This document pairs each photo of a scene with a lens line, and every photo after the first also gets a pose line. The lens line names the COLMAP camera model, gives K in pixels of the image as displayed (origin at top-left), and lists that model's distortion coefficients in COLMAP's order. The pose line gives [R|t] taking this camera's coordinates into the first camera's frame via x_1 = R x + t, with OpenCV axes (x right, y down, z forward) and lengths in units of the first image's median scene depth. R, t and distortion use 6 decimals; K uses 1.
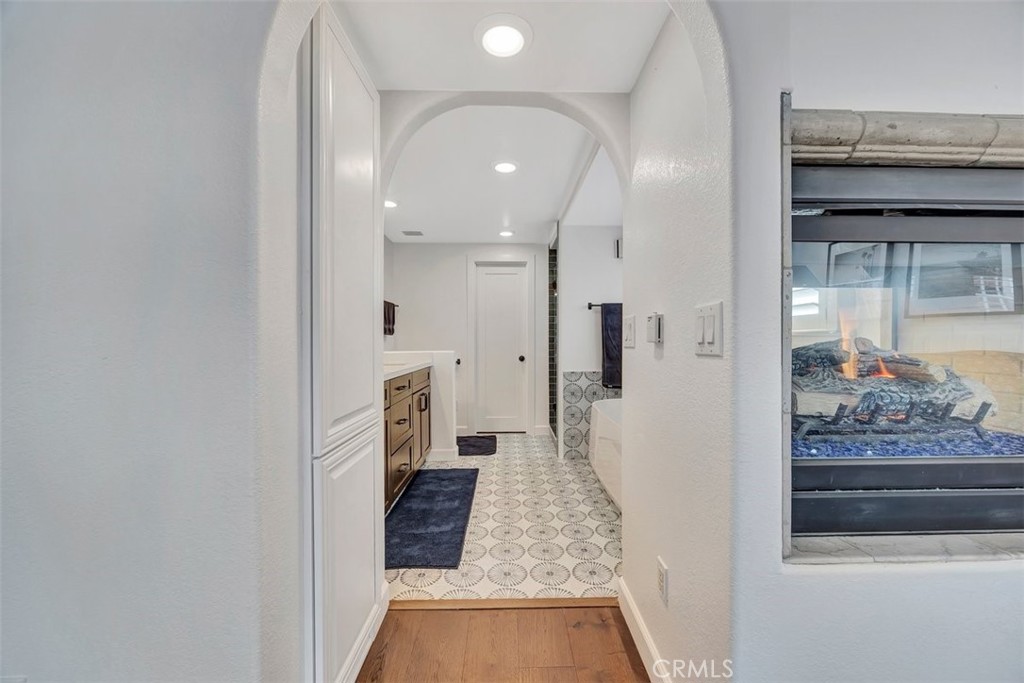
lens RADIAL K [[390.6, 0, 514.8], [0, 390.6, 340.2], [0, 0, 1]] dist [-0.001438, -0.000060]
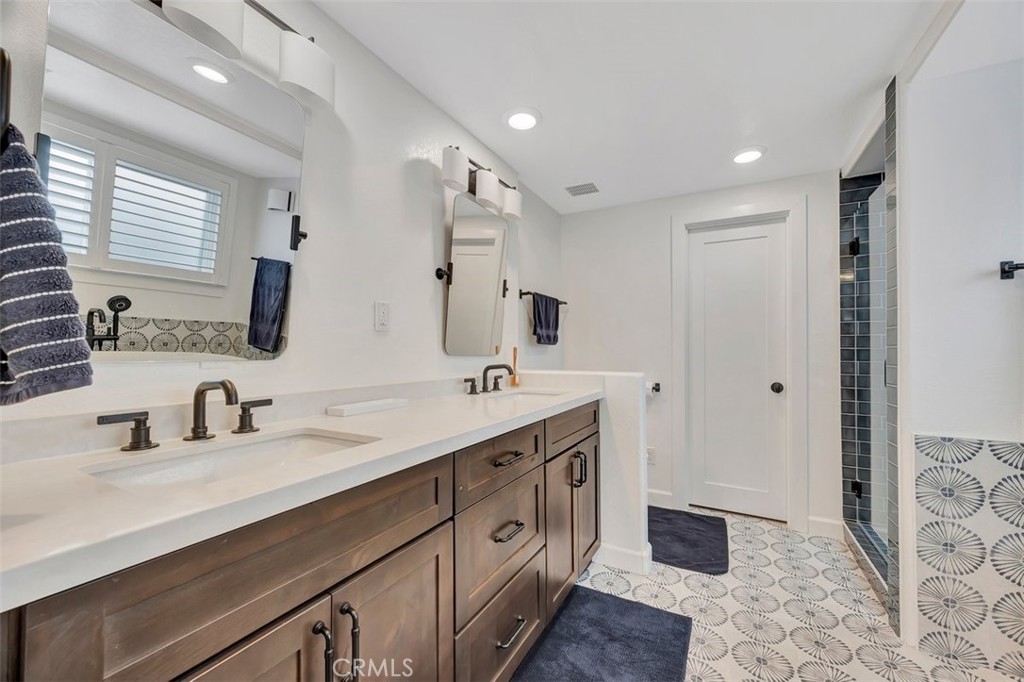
lens RADIAL K [[390.6, 0, 514.8], [0, 390.6, 339.7], [0, 0, 1]] dist [-0.001438, -0.000060]
pose [[0.864733, -0.003868, -0.502217, -0.033995], [-0.008900, 0.999695, -0.023023, -0.006227], [0.502153, 0.024379, 0.864435, 0.427255]]
